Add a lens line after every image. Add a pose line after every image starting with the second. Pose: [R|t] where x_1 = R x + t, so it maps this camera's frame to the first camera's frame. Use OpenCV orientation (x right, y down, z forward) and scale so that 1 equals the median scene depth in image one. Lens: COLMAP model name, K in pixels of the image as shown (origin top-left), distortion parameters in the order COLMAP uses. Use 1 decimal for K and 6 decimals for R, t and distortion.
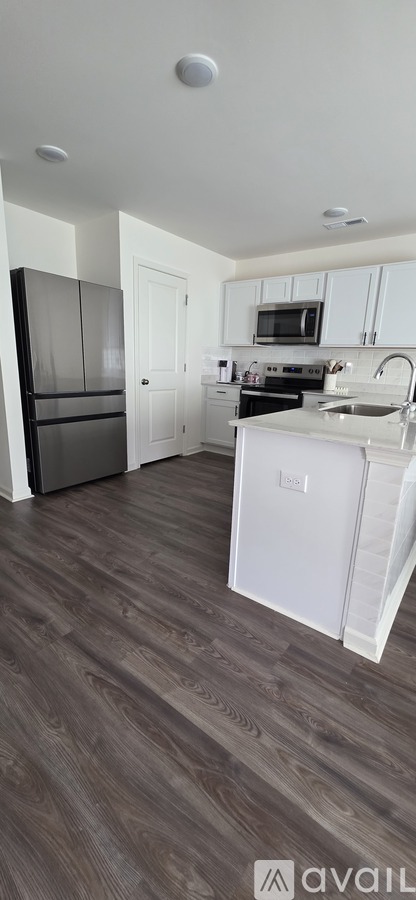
lens RADIAL K [[358.2, 0, 206.7], [0, 358.2, 455.6], [0, 0, 1]] dist [-0.003857, 0.001120]
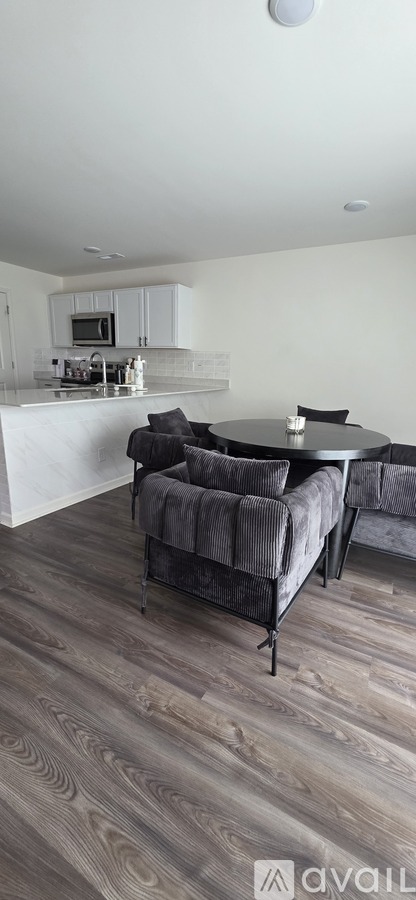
lens RADIAL K [[358.2, 0, 212.2], [0, 358.2, 455.5], [0, 0, 1]] dist [-0.003857, 0.001120]
pose [[0.987762, -0.043472, 0.149787, 0.464036], [0.044252, 0.999019, -0.001880, 0.105476], [-0.149558, 0.008486, 0.988717, -0.337153]]
